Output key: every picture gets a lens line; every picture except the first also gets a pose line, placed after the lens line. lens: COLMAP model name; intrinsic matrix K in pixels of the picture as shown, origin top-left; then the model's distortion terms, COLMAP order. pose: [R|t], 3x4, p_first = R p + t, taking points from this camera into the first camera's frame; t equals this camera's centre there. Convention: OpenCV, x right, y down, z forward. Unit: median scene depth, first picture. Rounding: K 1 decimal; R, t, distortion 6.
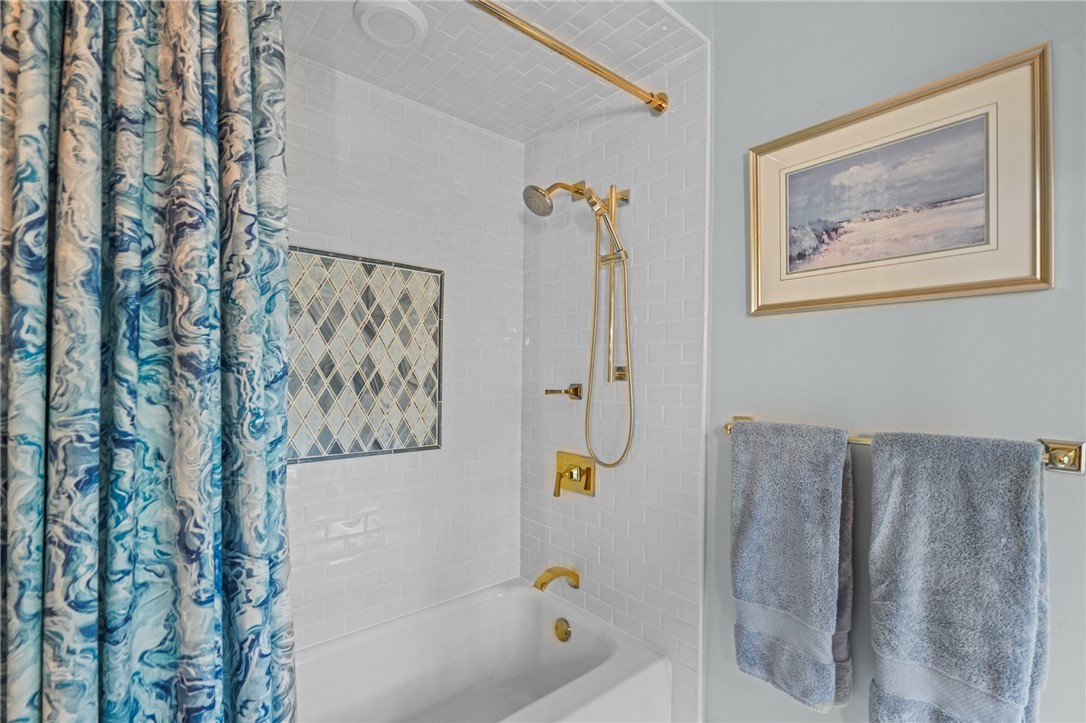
lens RADIAL K [[482.4, 0, 542.6], [0, 482.4, 371.3], [0, 0, 1]] dist [-0.000687, -0.003409]
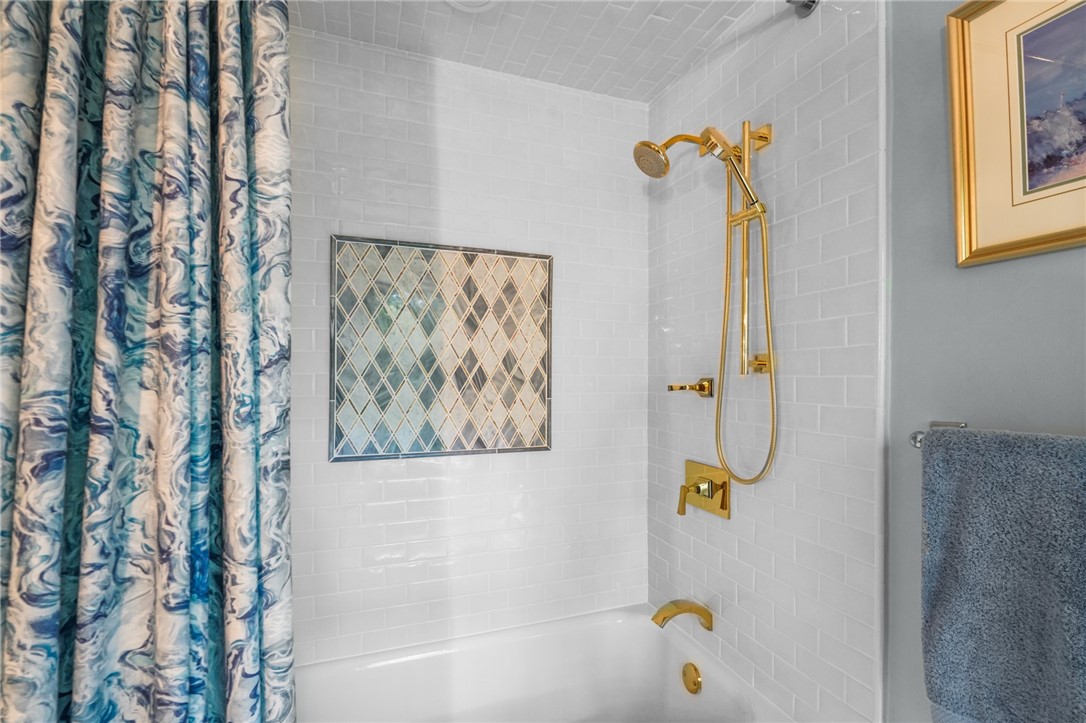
lens RADIAL K [[482.4, 0, 542.6], [0, 482.4, 371.3], [0, 0, 1]] dist [-0.000687, -0.003409]
pose [[0.937209, -0.011398, -0.348581, 0.241979], [0.009706, 0.999931, -0.006600, 0.043714], [0.348632, 0.002802, 0.937255, 0.359786]]
